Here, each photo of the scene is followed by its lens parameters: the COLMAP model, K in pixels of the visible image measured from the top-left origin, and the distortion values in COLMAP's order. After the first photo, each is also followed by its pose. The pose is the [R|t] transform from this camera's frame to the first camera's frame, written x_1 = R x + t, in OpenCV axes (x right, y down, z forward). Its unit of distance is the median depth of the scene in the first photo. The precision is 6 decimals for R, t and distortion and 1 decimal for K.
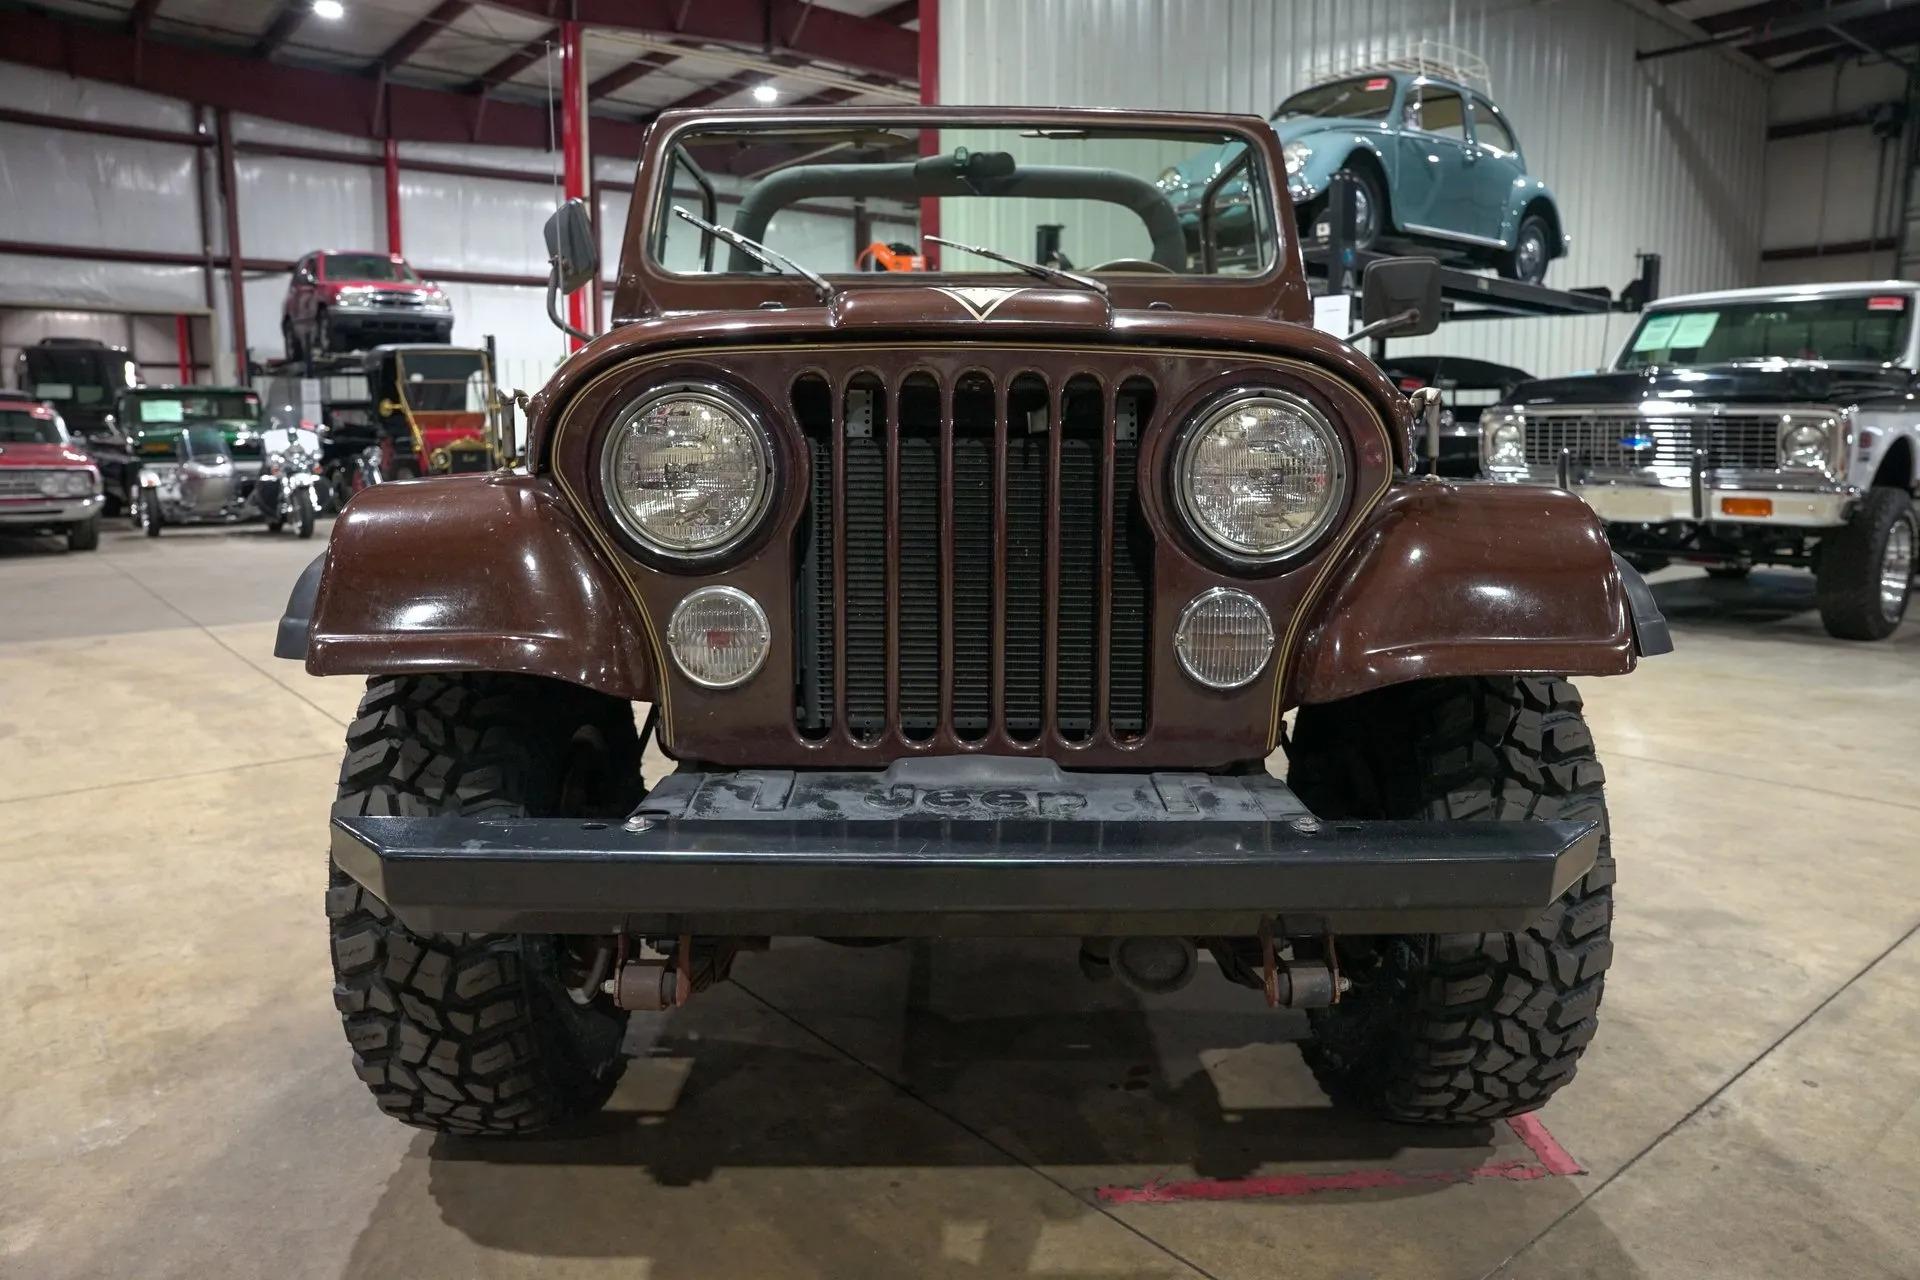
lens RADIAL K [[1315.8, 0, 969.0], [0, 1315.8, 635.4], [0, 0, 1]] dist [-0.151156, 0.123006]
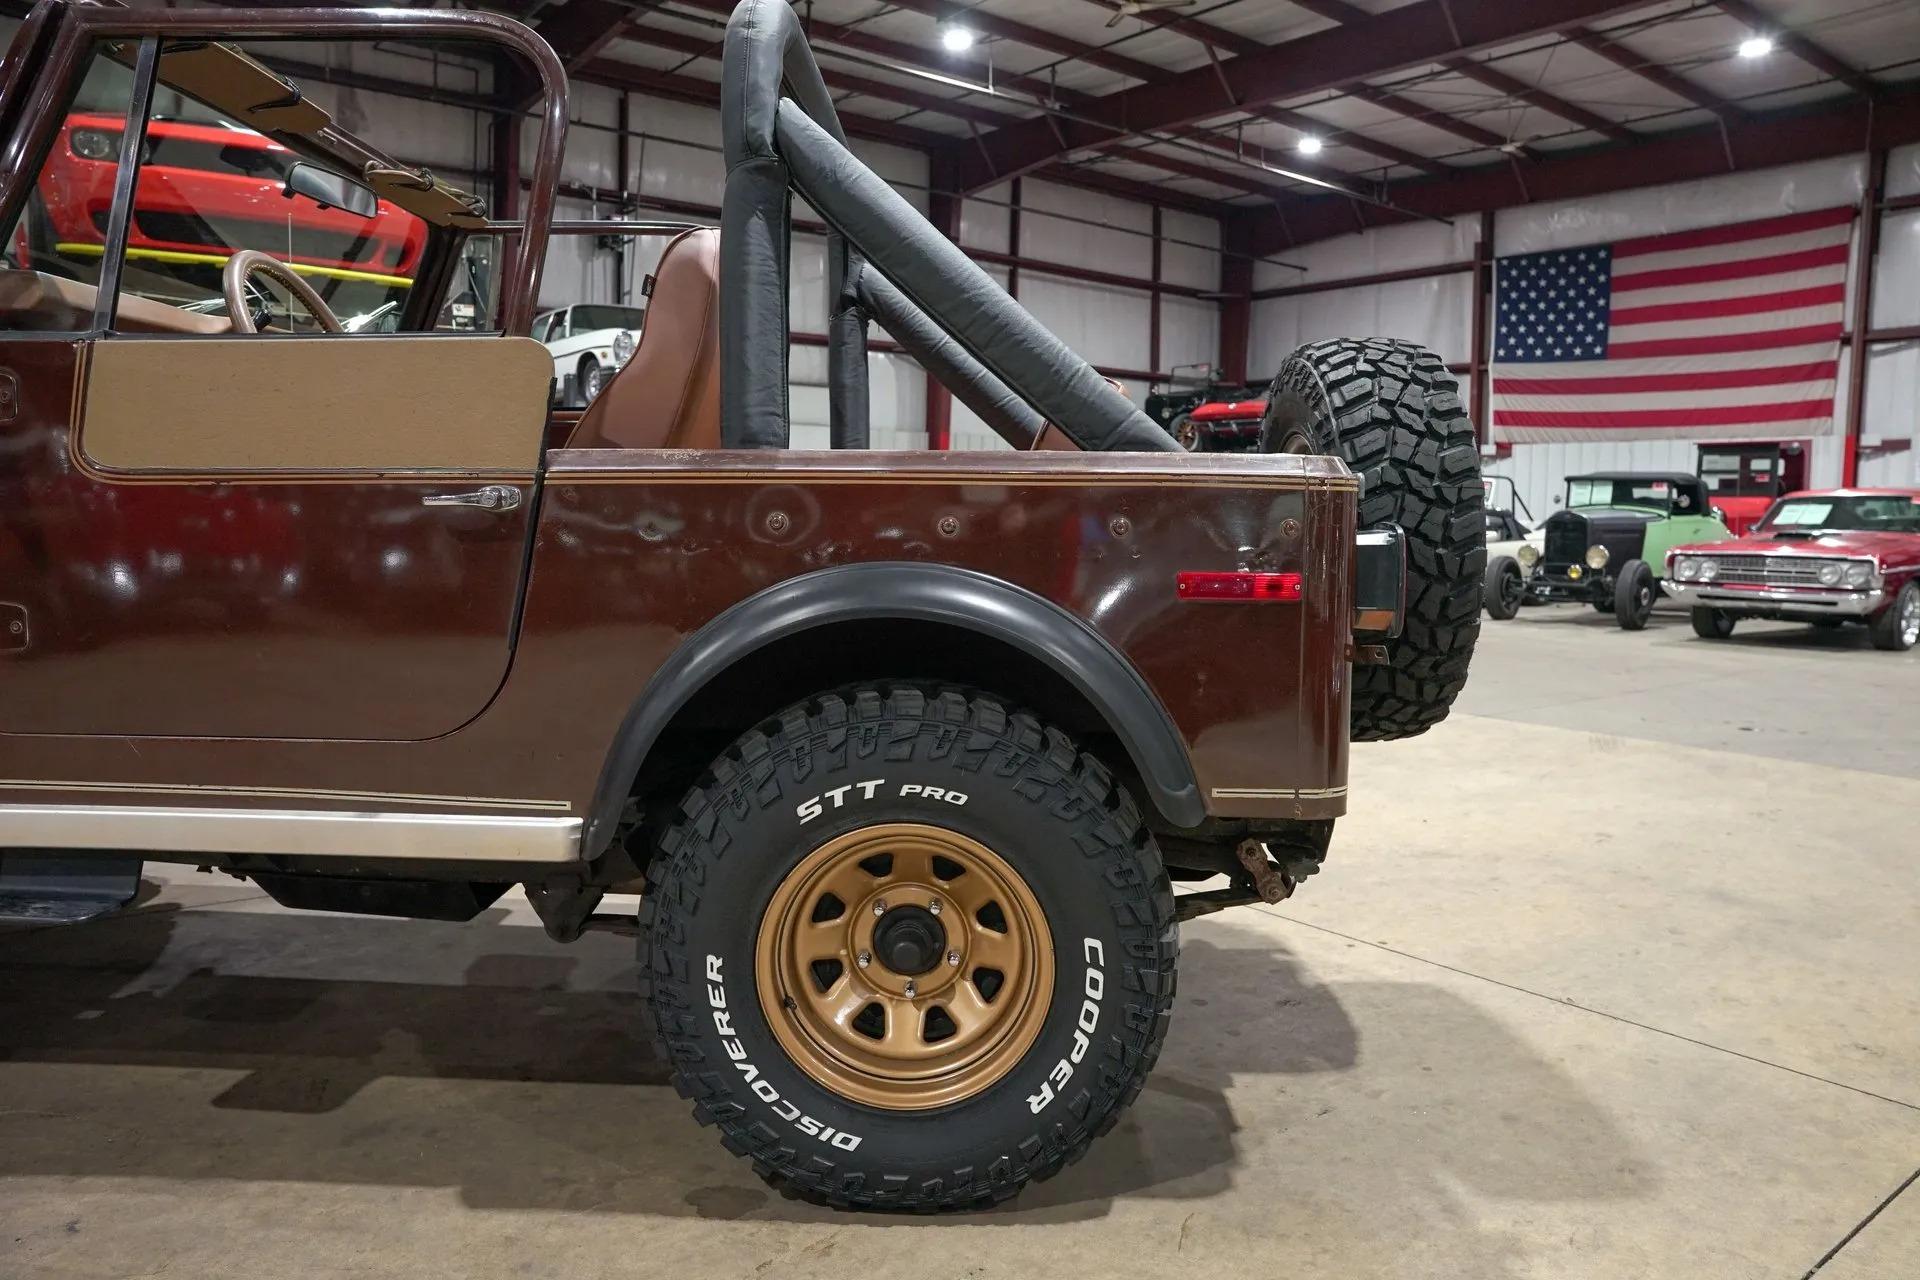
lens RADIAL K [[1316.4, 0, 966.7], [0, 1316.4, 634.9], [0, 0, 1]] dist [-0.142643, 0.113344]
pose [[-0.027324, 0.090135, -0.995555, 1.030659], [-0.164730, 0.981905, 0.093420, -0.269682], [0.985960, 0.166550, -0.011982, 1.796156]]
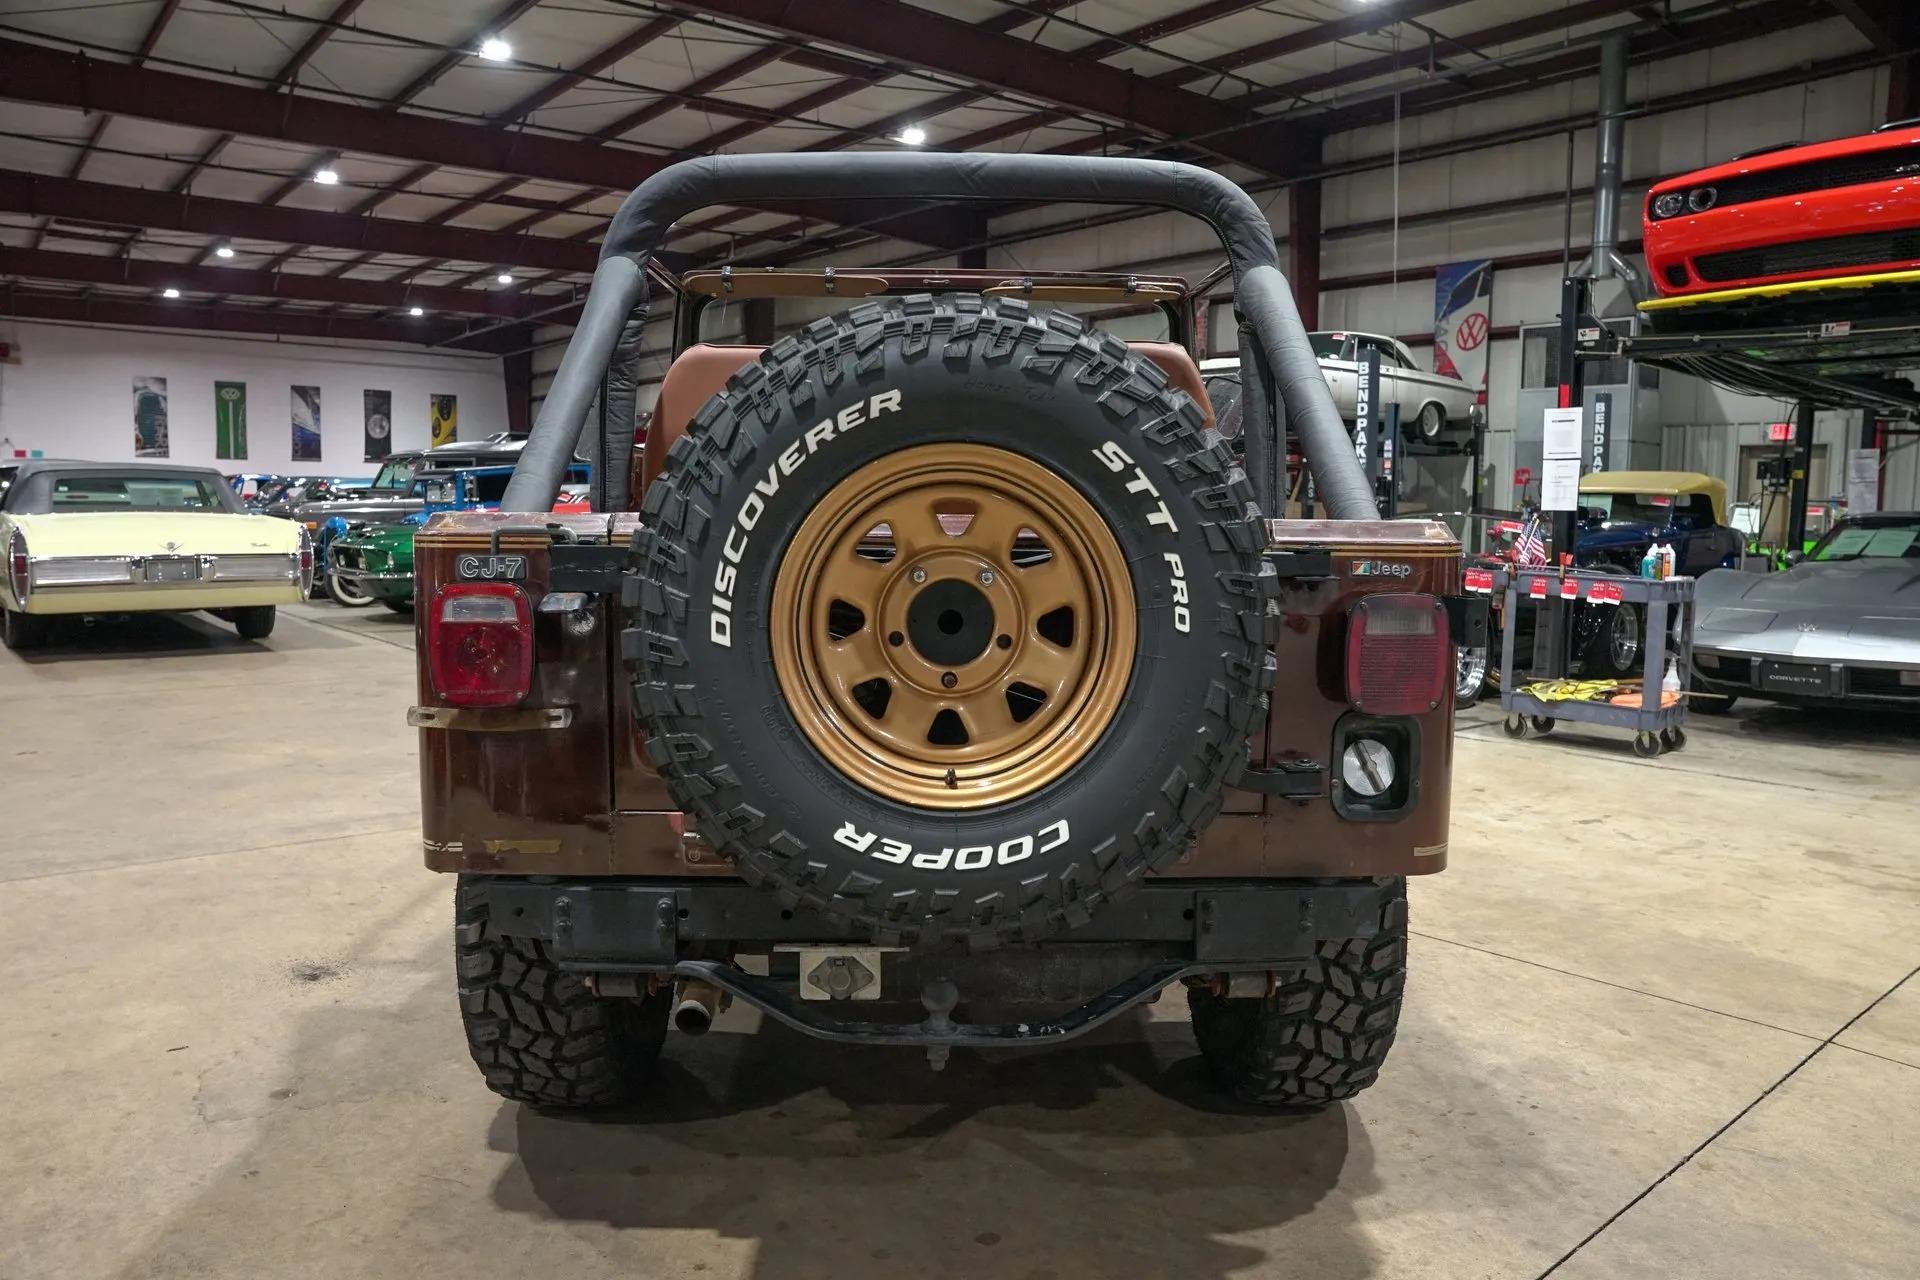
lens RADIAL K [[1316.4, 0, 966.7], [0, 1316.4, 634.9], [0, 0, 1]] dist [-0.142643, 0.113344]
pose [[-0.999788, -0.013040, -0.015923, -0.019723], [-0.016486, 0.970554, 0.240320, -0.450489], [0.012320, 0.240531, -0.970563, 2.720524]]
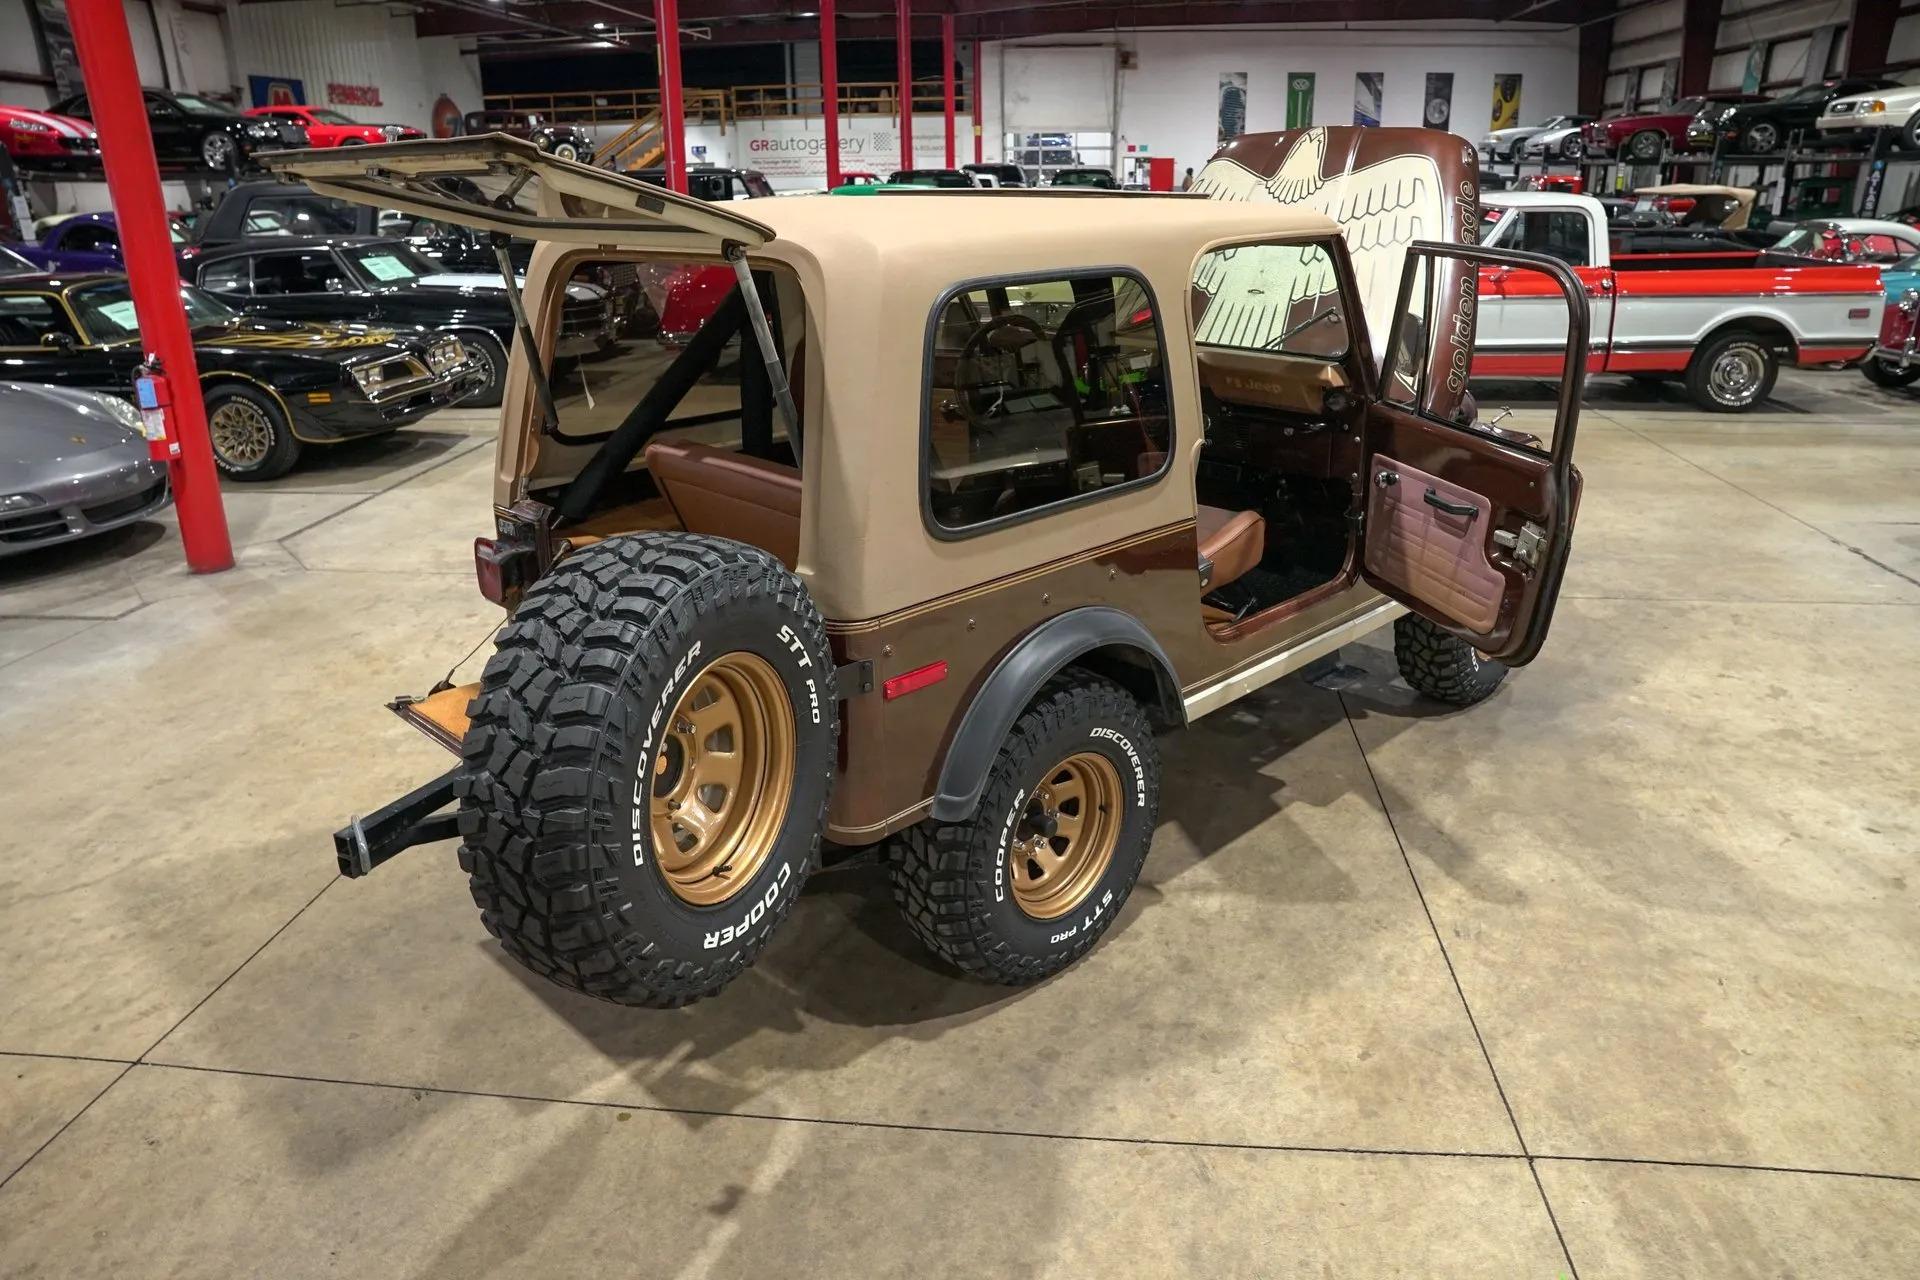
lens RADIAL K [[1315.5, 0, 965.4], [0, 1315.5, 635.4], [0, 0, 1]] dist [-0.143298, 0.113227]
pose [[-0.699907, -0.234411, 0.674671, -1.083927], [0.117837, 0.893765, 0.432779, -0.748789], [-0.704446, 0.382407, -0.597930, 2.534124]]
